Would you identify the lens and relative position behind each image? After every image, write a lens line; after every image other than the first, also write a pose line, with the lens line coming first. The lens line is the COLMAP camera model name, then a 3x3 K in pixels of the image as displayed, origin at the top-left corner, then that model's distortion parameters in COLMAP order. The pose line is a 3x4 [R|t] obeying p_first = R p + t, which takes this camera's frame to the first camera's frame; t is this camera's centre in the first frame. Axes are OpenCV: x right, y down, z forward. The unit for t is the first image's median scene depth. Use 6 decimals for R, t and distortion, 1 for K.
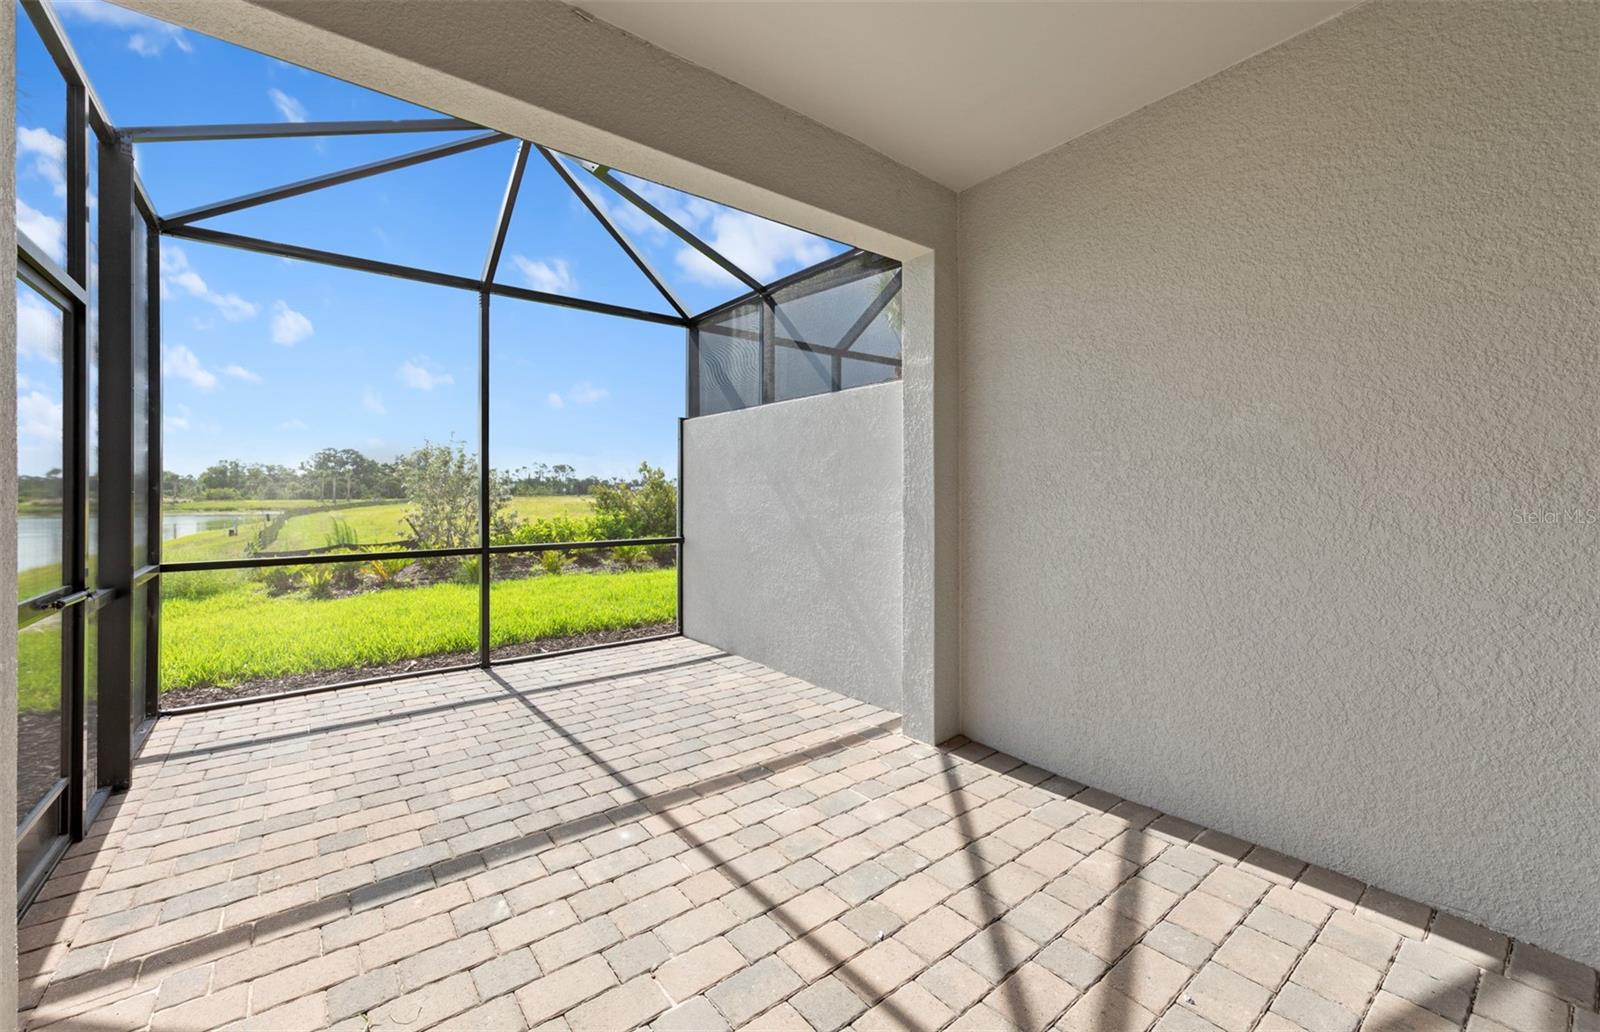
lens RADIAL K [[639.3, 0, 799.0], [0, 639.3, 489.4], [0, 0, 1]] dist [0.009060, -0.000767]
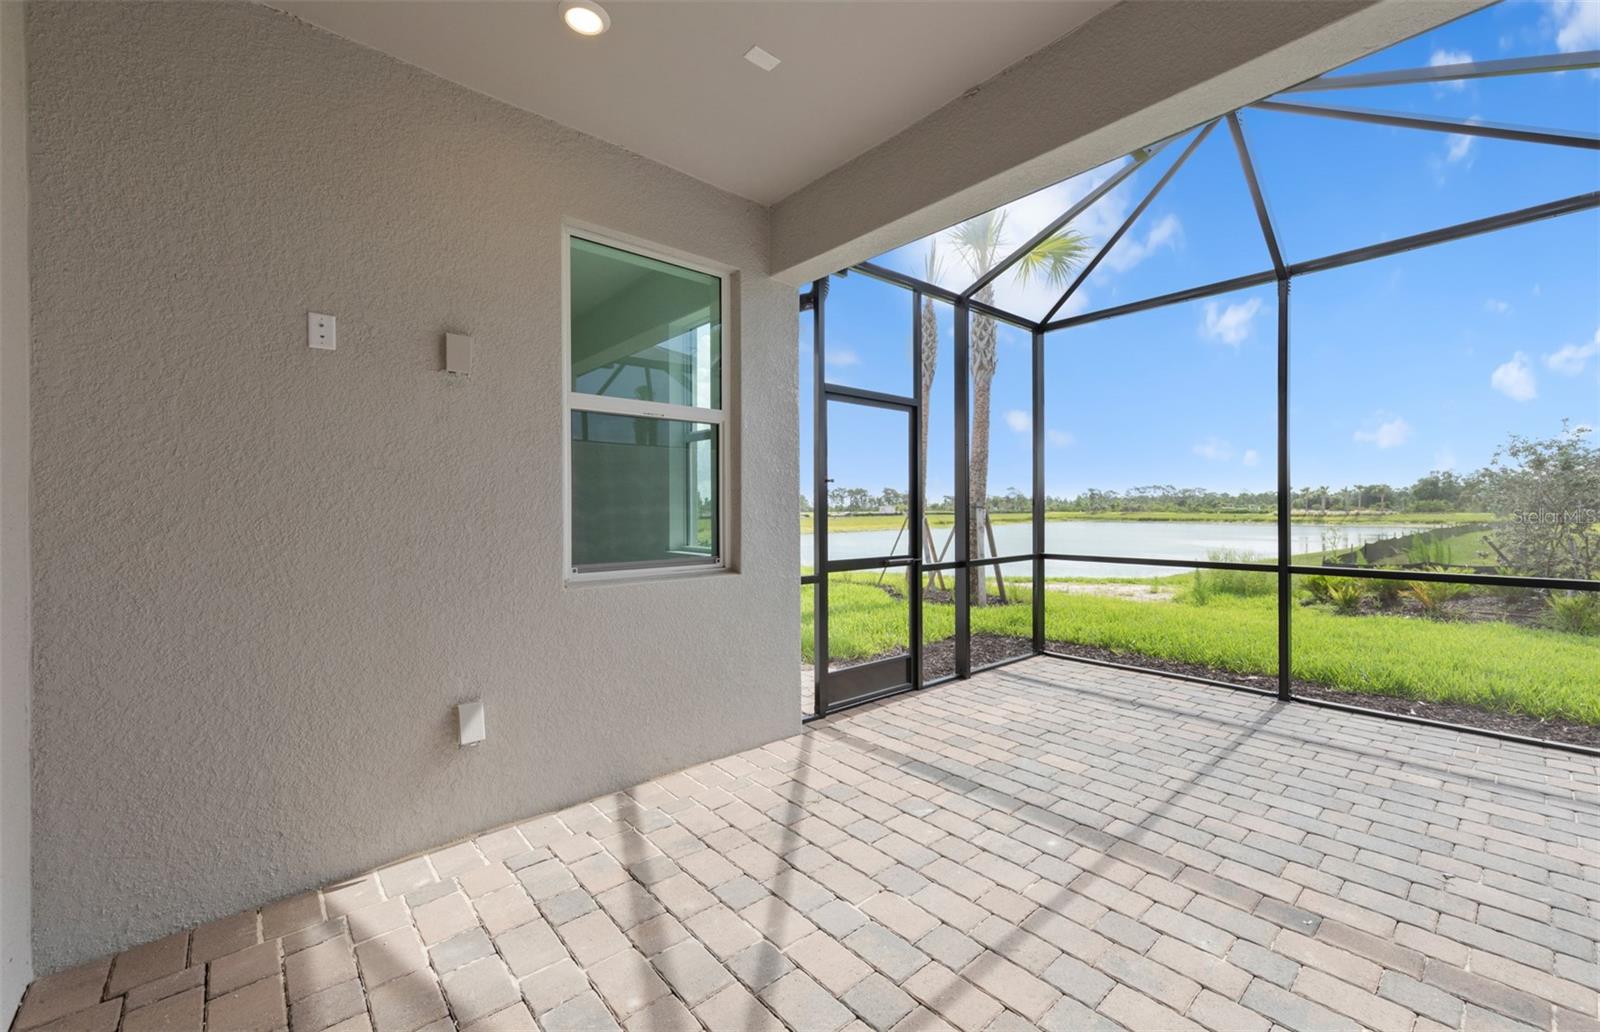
lens RADIAL K [[634.6, 0, 801.9], [0, 634.6, 510.2], [0, 0, 1]] dist [0.010017, -0.000353]
pose [[0.052485, 0.002960, -0.998617, 0.494377], [0.010441, 0.999939, 0.003513, 0.004678], [0.998567, -0.010611, 0.052451, 0.389087]]
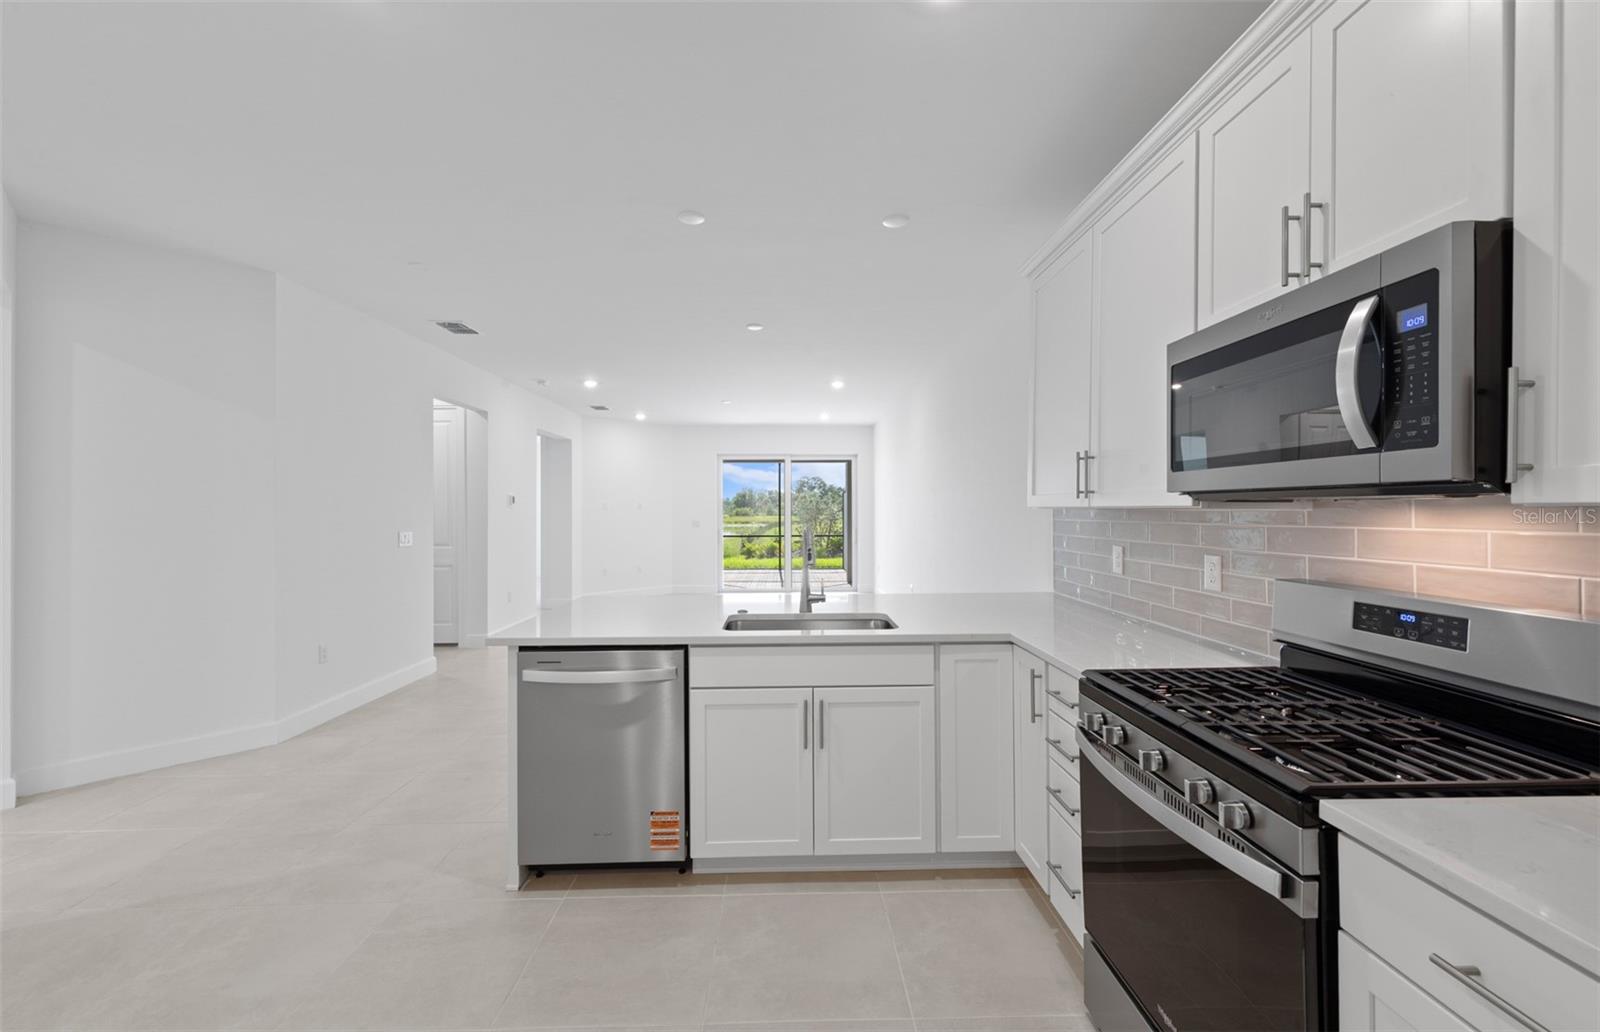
lens RADIAL K [[634.6, 0, 801.9], [0, 634.6, 510.2], [0, 0, 1]] dist [0.010017, -0.000353]
pose [[0.801058, -0.001994, -0.598584, 2.257034], [0.005760, 0.999974, 0.004376, -0.076549], [0.598559, -0.006954, 0.801048, -2.279304]]
